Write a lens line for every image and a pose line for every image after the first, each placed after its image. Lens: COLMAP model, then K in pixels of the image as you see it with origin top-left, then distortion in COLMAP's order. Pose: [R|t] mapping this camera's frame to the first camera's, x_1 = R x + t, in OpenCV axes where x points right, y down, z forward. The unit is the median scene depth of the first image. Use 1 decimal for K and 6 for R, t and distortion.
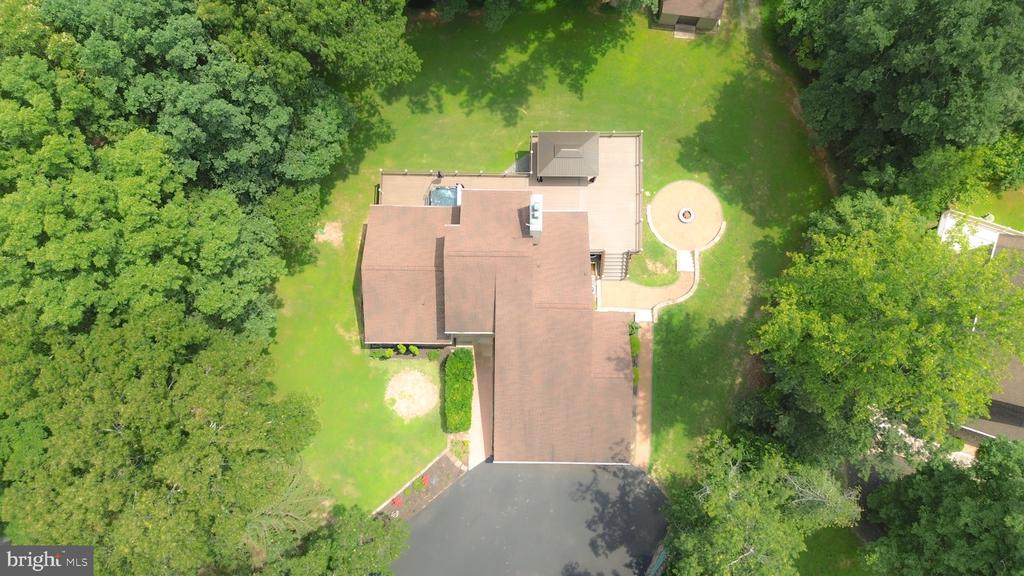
lens RADIAL K [[729.4, 0, 513.3], [0, 729.4, 287.5], [0, 0, 1]] dist [0.060367, -0.064236]
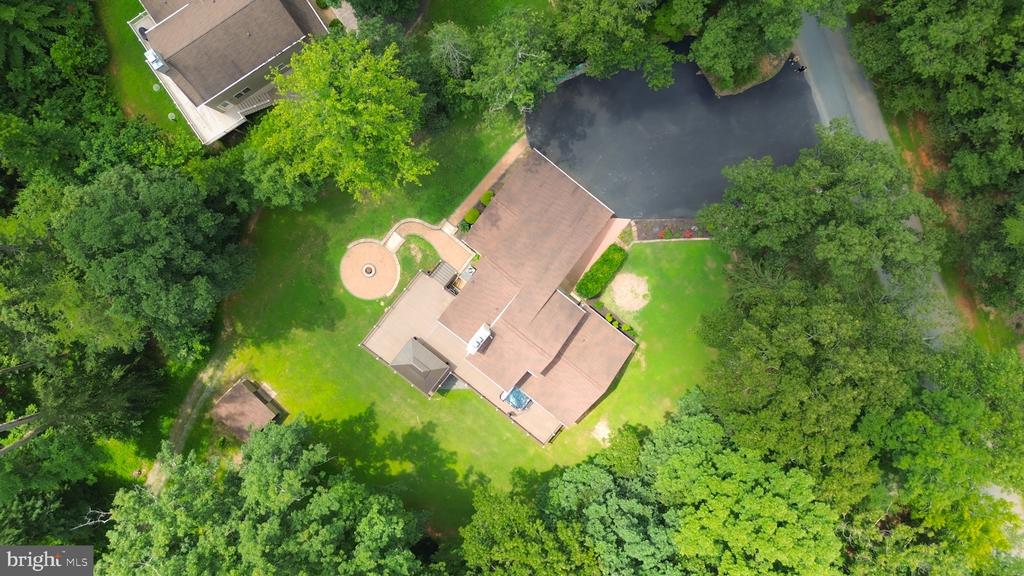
lens RADIAL K [[729.4, 0, 512.9], [0, 729.4, 289.3], [0, 0, 1]] dist [0.060367, -0.064236]
pose [[-0.788518, -0.613620, -0.041353, 0.092056], [0.607704, -0.787720, 0.100965, -0.120503], [-0.094529, 0.054483, 0.994030, -0.302428]]
